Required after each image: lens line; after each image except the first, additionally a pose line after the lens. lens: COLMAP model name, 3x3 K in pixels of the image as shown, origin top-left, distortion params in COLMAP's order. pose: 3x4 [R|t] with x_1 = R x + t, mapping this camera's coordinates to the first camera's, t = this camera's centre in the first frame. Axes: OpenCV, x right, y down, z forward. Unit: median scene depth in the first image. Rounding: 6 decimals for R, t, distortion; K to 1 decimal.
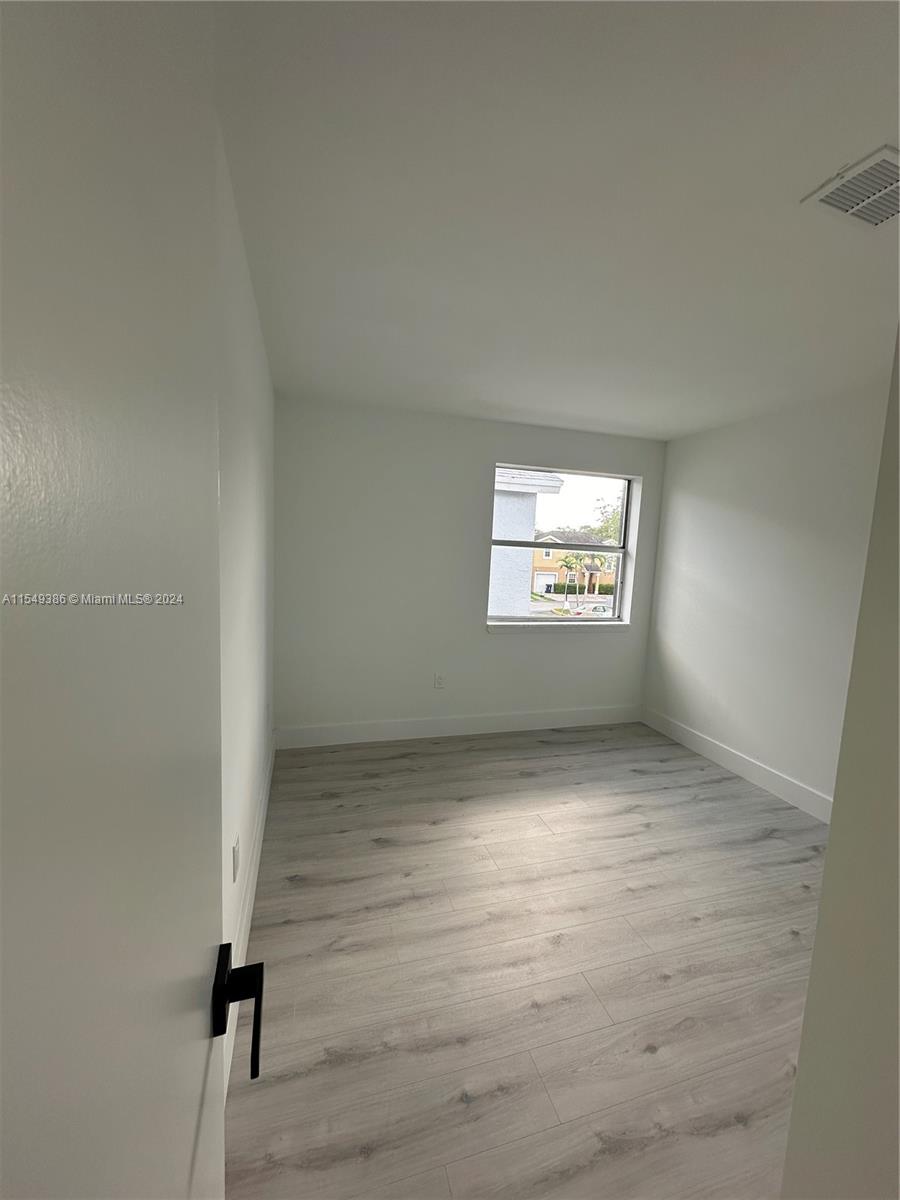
lens RADIAL K [[514.1, 0, 447.6], [0, 514.1, 625.7], [0, 0, 1]] dist [0.024588, 0.000599]
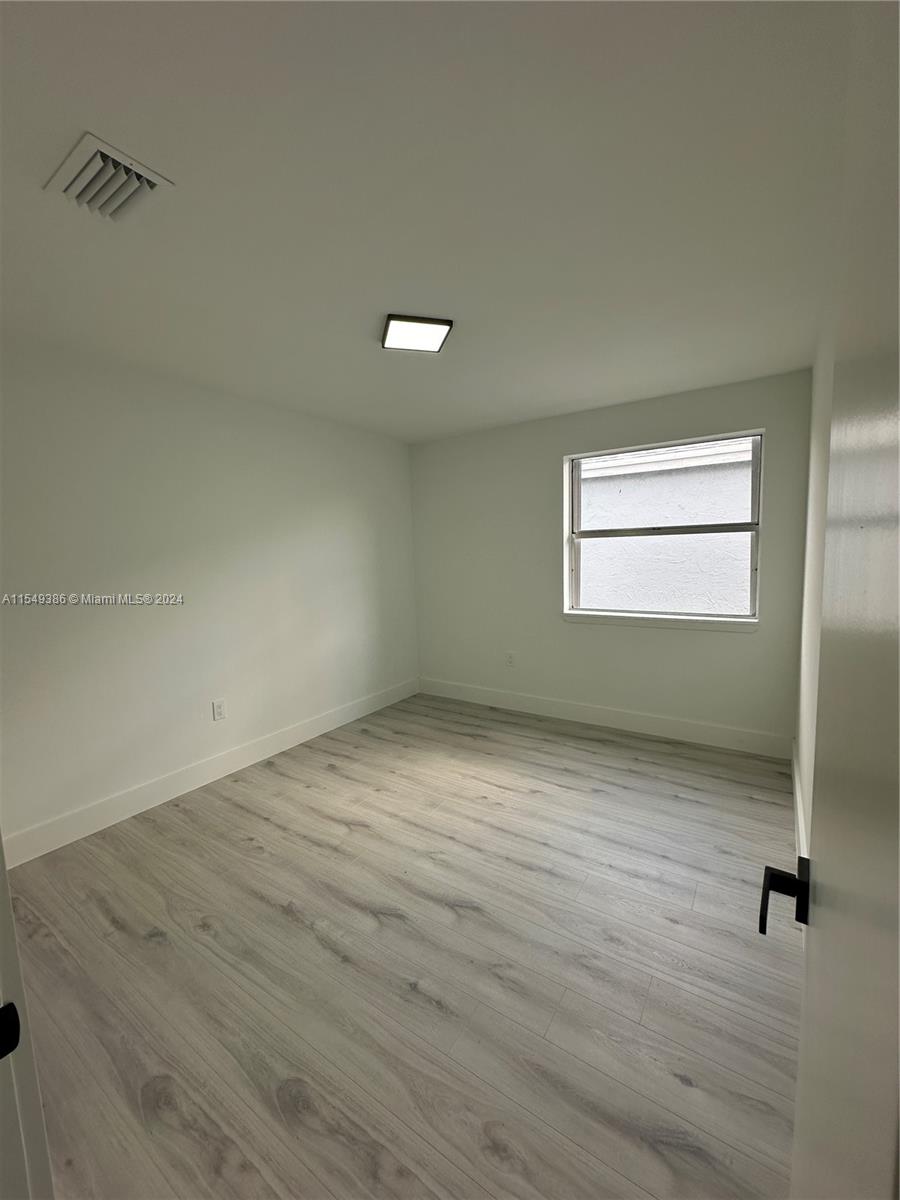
lens RADIAL K [[483.1, 0, 446.7], [0, 483.1, 597.3], [0, 0, 1]] dist [-0.002036, 0.000005]
pose [[0.620529, 0.026347, -0.783741, 0.874883], [-0.056783, 0.998321, -0.011398, -0.007555], [0.782125, 0.051576, 0.620983, 0.281279]]
